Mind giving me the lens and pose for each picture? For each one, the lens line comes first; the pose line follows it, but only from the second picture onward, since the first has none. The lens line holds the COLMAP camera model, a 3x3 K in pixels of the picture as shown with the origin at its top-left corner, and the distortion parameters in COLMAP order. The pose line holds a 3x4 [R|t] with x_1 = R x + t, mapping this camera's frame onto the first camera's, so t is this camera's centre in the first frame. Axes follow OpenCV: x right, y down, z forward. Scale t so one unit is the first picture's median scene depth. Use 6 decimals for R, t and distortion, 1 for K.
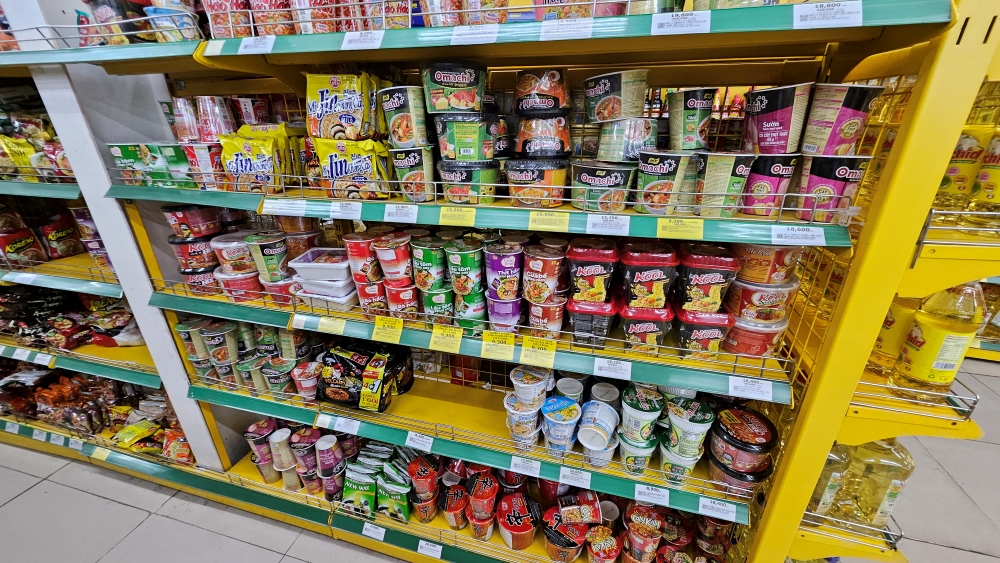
lens RADIAL K [[394.4, 0, 500.5], [0, 394.4, 279.2], [0, 0, 1]] dist [-0.003900, 0.000452]
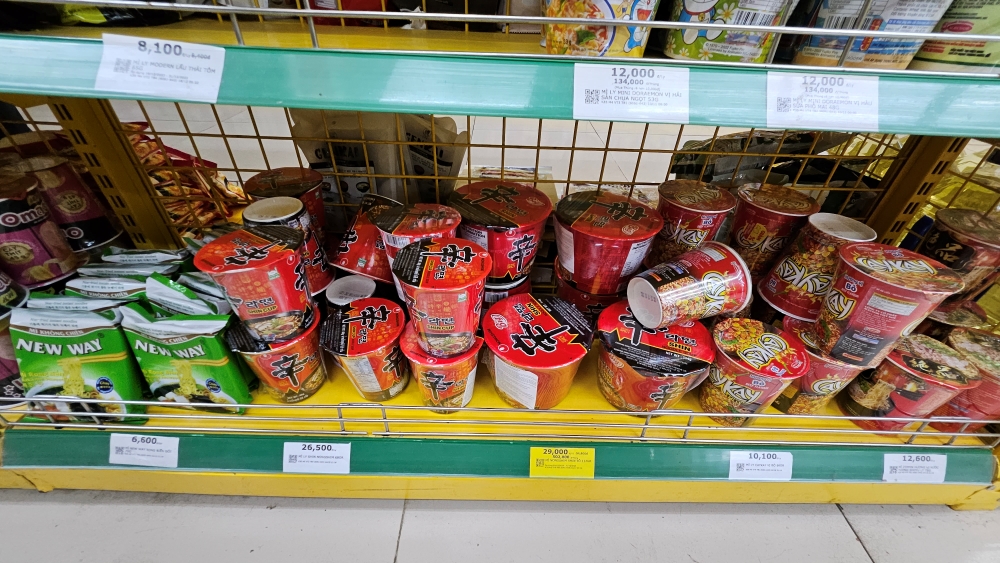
lens RADIAL K [[394.4, 0, 501.8], [0, 394.4, 282.3], [0, 0, 1]] dist [-0.003900, 0.000452]
pose [[0.963904, -0.125352, 0.234895, -0.074023], [0.064266, 0.965690, 0.251621, 0.426096], [-0.258377, -0.227443, 0.938888, 0.618079]]
